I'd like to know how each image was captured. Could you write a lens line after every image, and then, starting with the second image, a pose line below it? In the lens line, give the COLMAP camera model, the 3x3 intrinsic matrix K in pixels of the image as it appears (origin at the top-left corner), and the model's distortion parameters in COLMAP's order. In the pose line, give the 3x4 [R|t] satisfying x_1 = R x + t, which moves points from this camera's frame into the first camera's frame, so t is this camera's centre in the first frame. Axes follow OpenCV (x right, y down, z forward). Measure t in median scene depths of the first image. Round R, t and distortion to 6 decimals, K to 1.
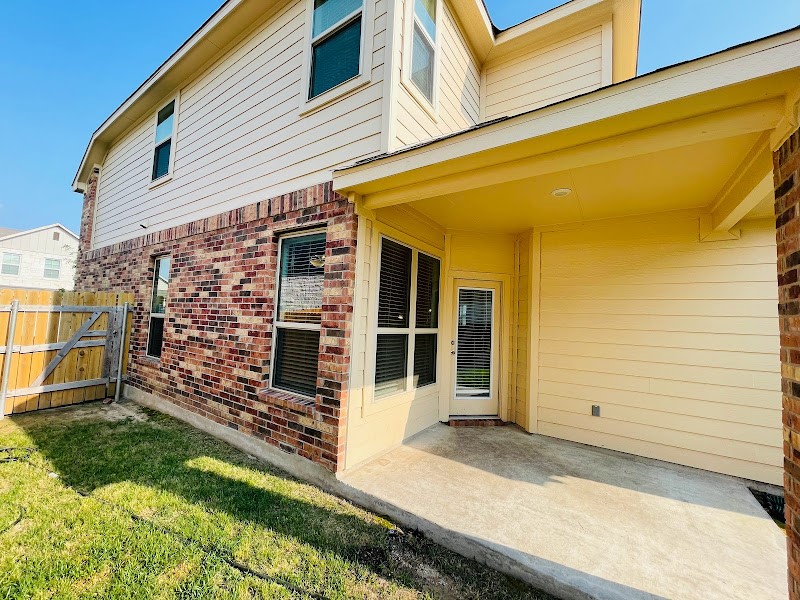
lens RADIAL K [[316.9, 0, 397.9], [0, 316.9, 298.8], [0, 0, 1]] dist [-0.007956, 0.000227]
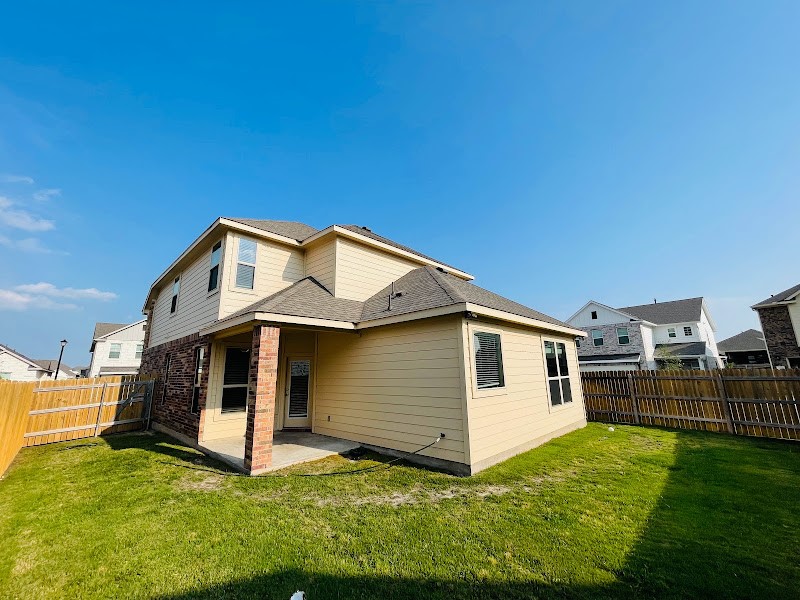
lens RADIAL K [[316.9, 0, 403.7], [0, 316.9, 301.8], [0, 0, 1]] dist [-0.007956, 0.000227]
pose [[0.983946, -0.099879, -0.147898, 1.174336], [0.075978, 0.984309, -0.159261, -0.032963], [0.161484, 0.145467, 0.976095, -0.866719]]
